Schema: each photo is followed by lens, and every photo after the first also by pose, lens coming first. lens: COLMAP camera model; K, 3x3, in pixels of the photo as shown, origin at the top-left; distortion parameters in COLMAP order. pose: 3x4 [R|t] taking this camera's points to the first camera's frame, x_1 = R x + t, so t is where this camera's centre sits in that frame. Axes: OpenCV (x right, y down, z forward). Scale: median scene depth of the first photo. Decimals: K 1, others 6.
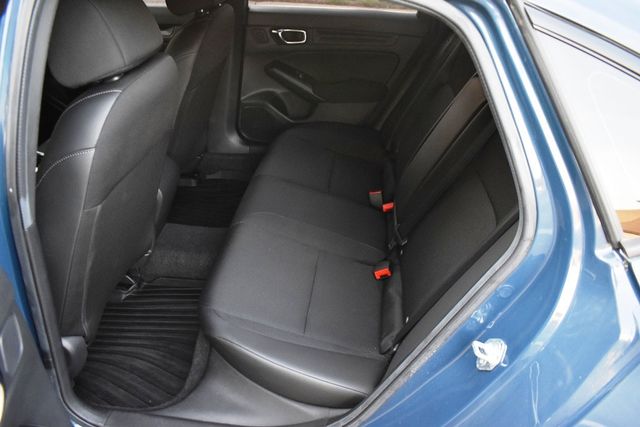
lens RADIAL K [[492.7, 0, 320.0], [0, 492.7, 213.5], [0, 0, 1]] dist [-0.099013, 0.008849]
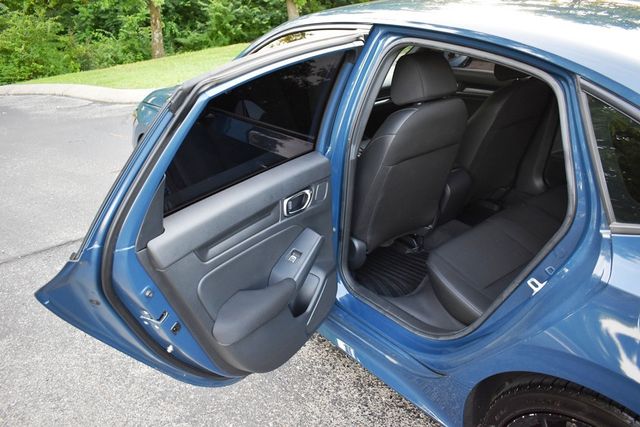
lens RADIAL K [[492.7, 0, 320.0], [0, 492.7, 213.5], [0, 0, 1]] dist [-0.099013, 0.008849]
pose [[0.682342, 0.253876, -0.685534, 0.605223], [-0.341950, 0.939687, 0.007639, 0.200389], [0.646127, 0.229206, 0.728001, -0.450276]]
